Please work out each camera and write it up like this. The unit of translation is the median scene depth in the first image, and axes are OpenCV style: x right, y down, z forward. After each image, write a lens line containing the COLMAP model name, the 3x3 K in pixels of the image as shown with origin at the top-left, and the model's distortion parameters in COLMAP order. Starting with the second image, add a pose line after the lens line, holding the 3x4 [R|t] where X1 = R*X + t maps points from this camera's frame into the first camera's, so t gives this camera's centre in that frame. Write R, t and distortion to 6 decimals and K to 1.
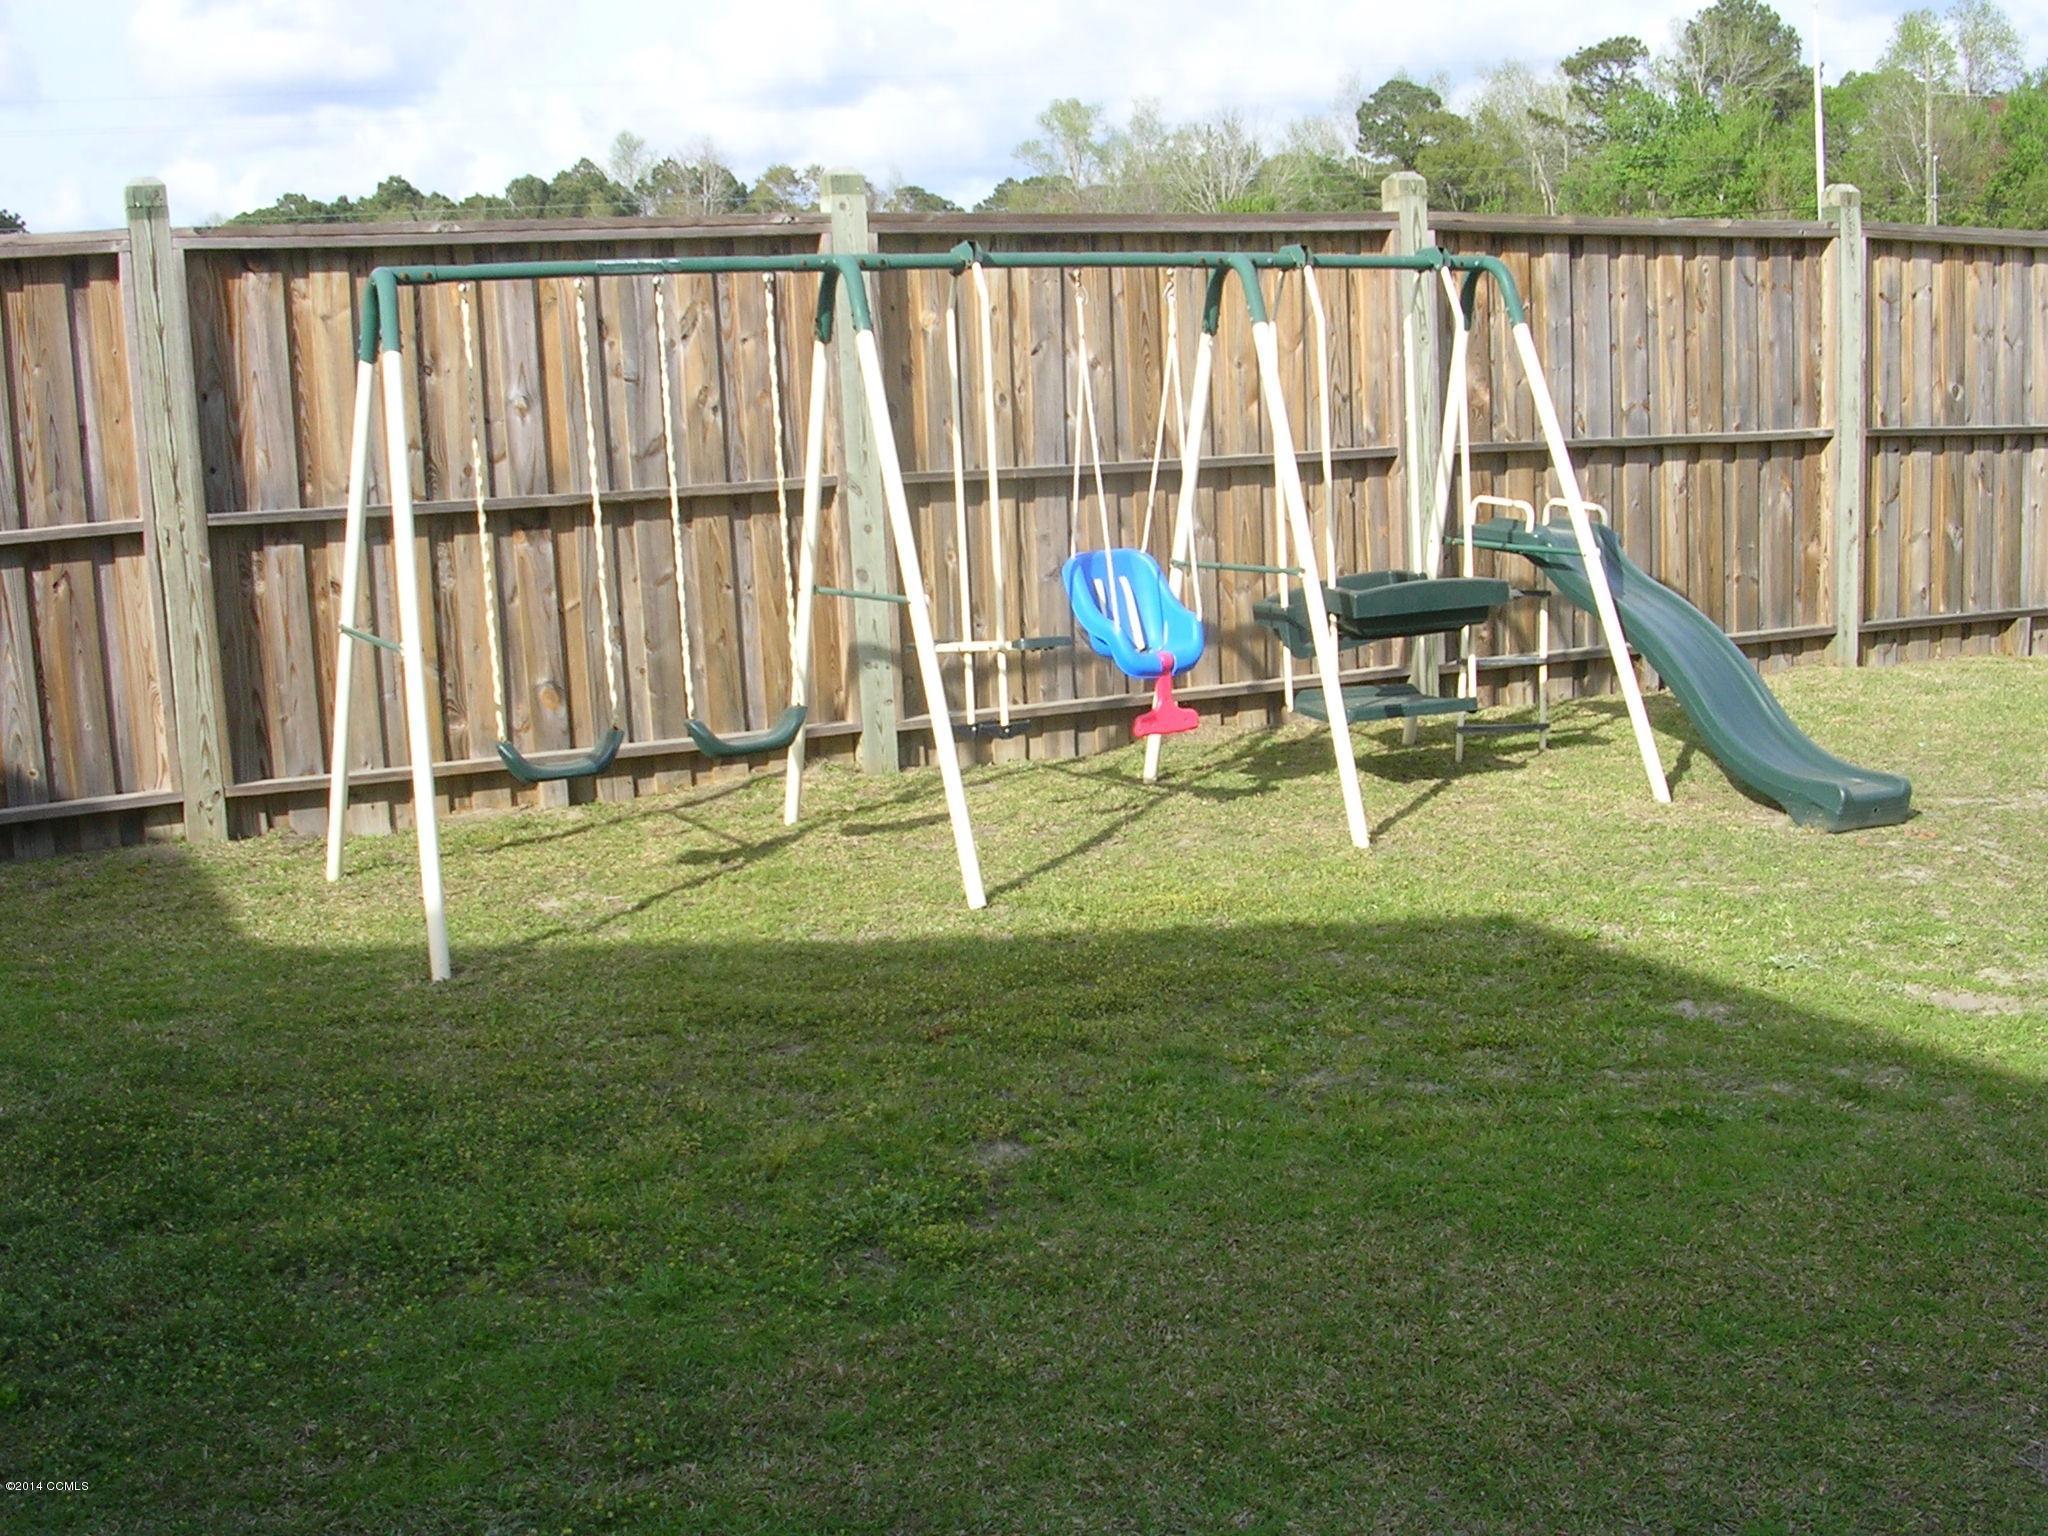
lens RADIAL K [[2299.9, 0, 1033.2], [0, 2299.9, 812.6], [0, 0, 1]] dist [-0.189074, 0.088337]
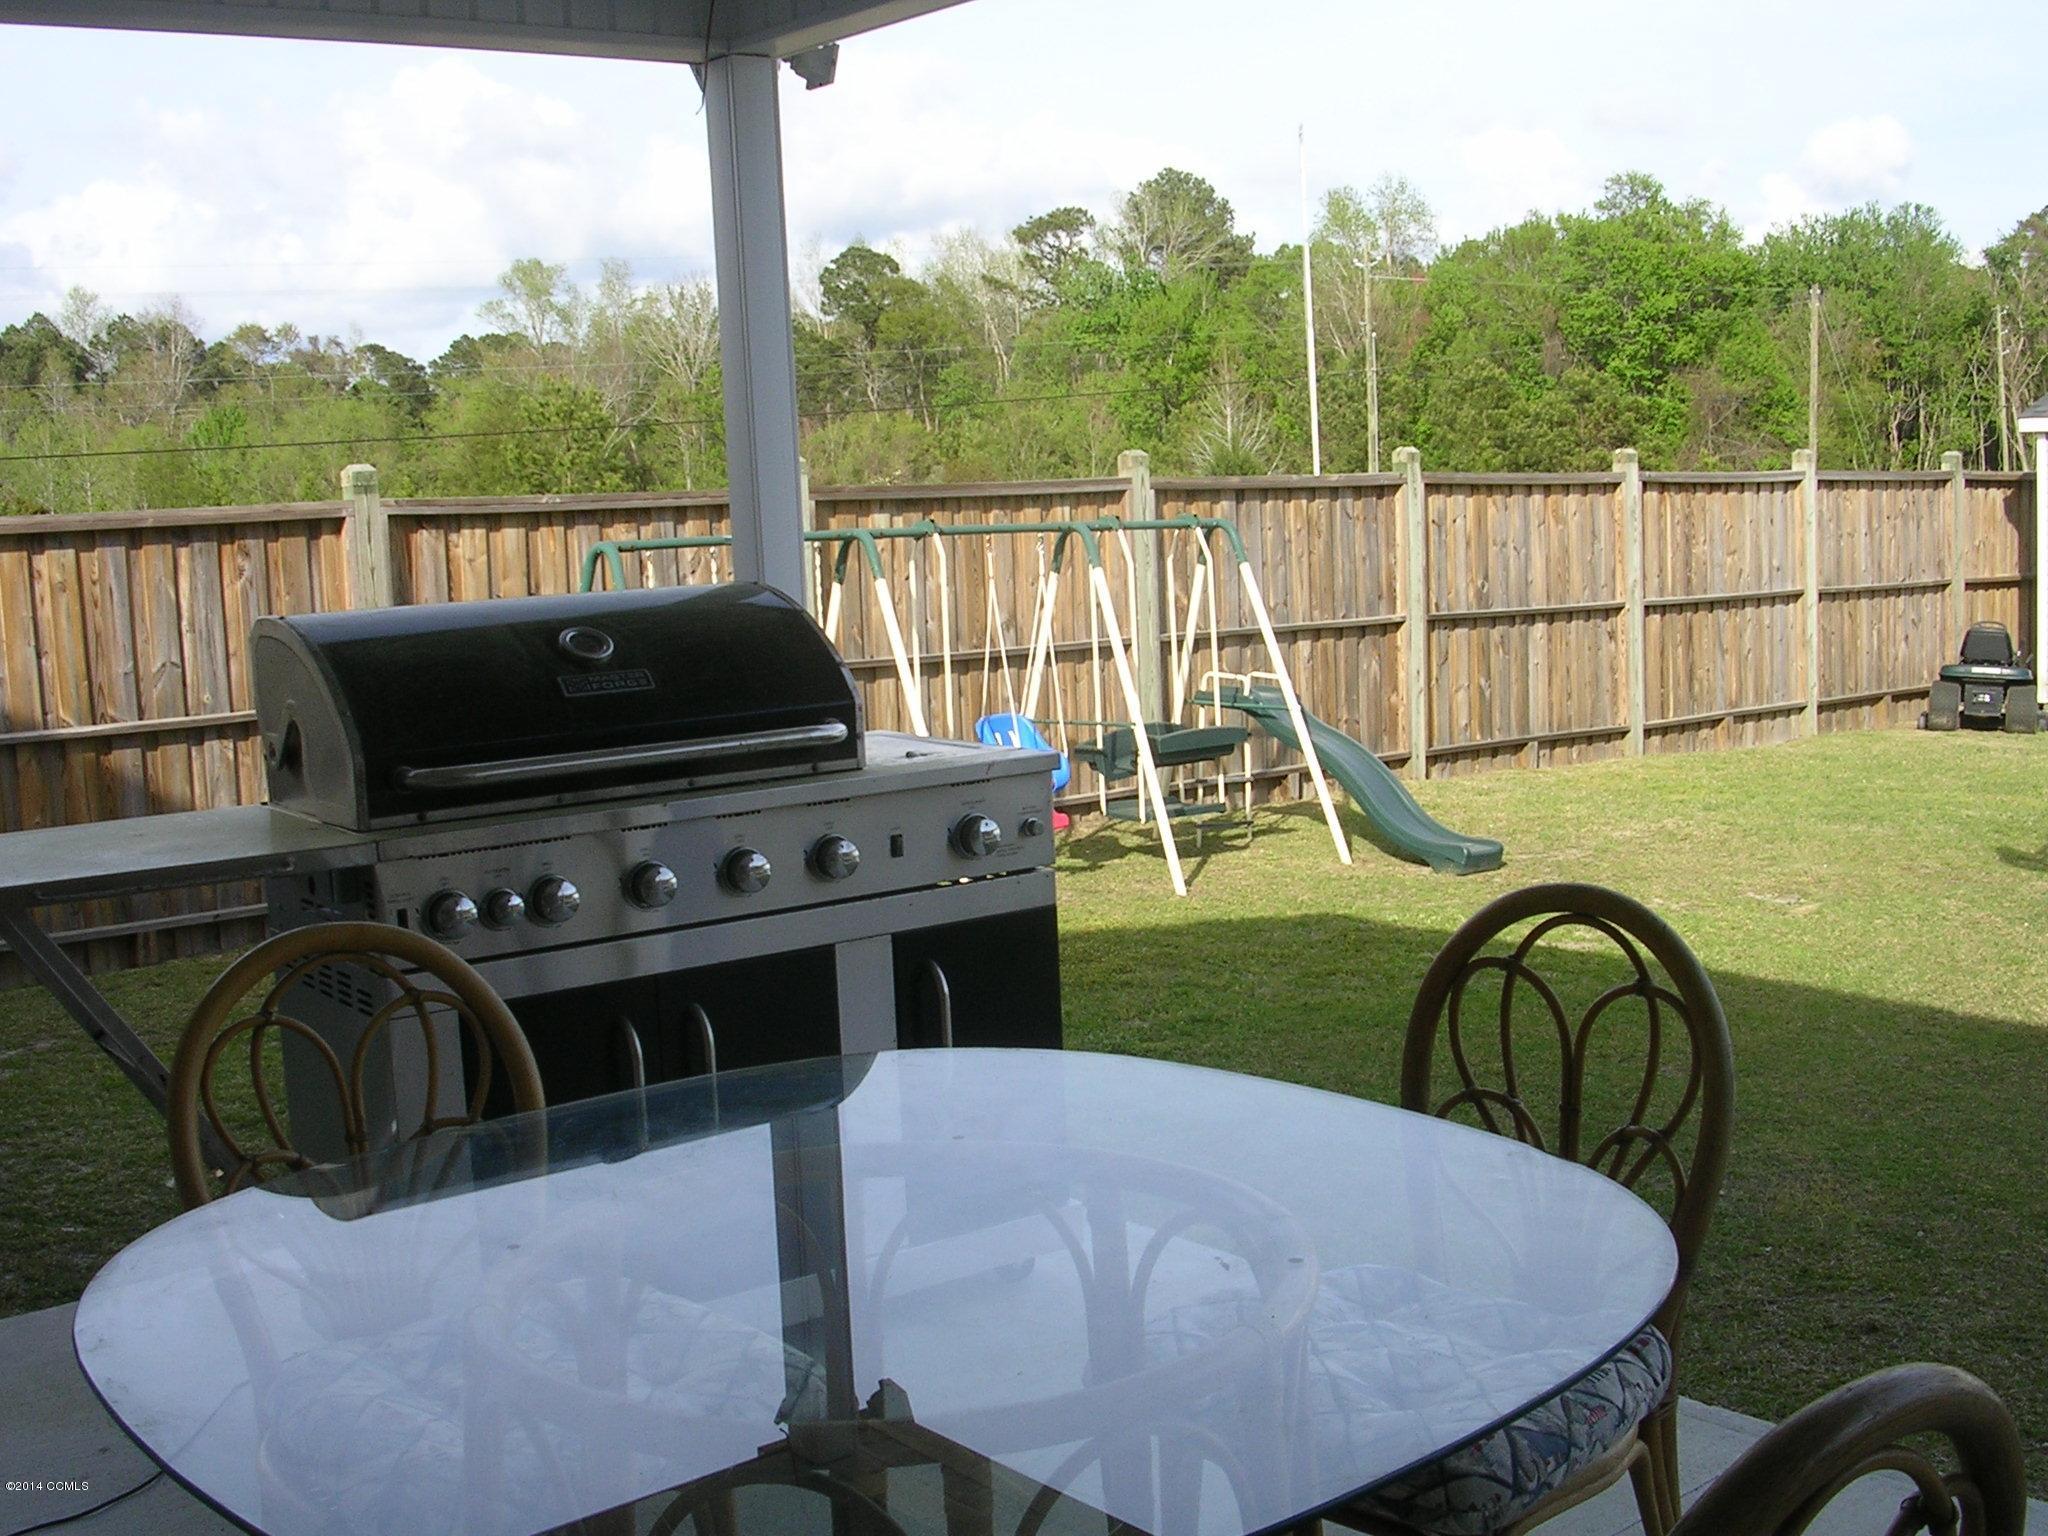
lens RADIAL K [[2299.9, 0, 1033.2], [0, 2299.9, 812.6], [0, 0, 1]] dist [-0.189074, 0.088337]
pose [[0.971142, -0.027256, 0.236941, -0.225244], [0.042432, 0.997345, -0.059184, 0.032103], [-0.234699, 0.067530, 0.969720, -0.360278]]
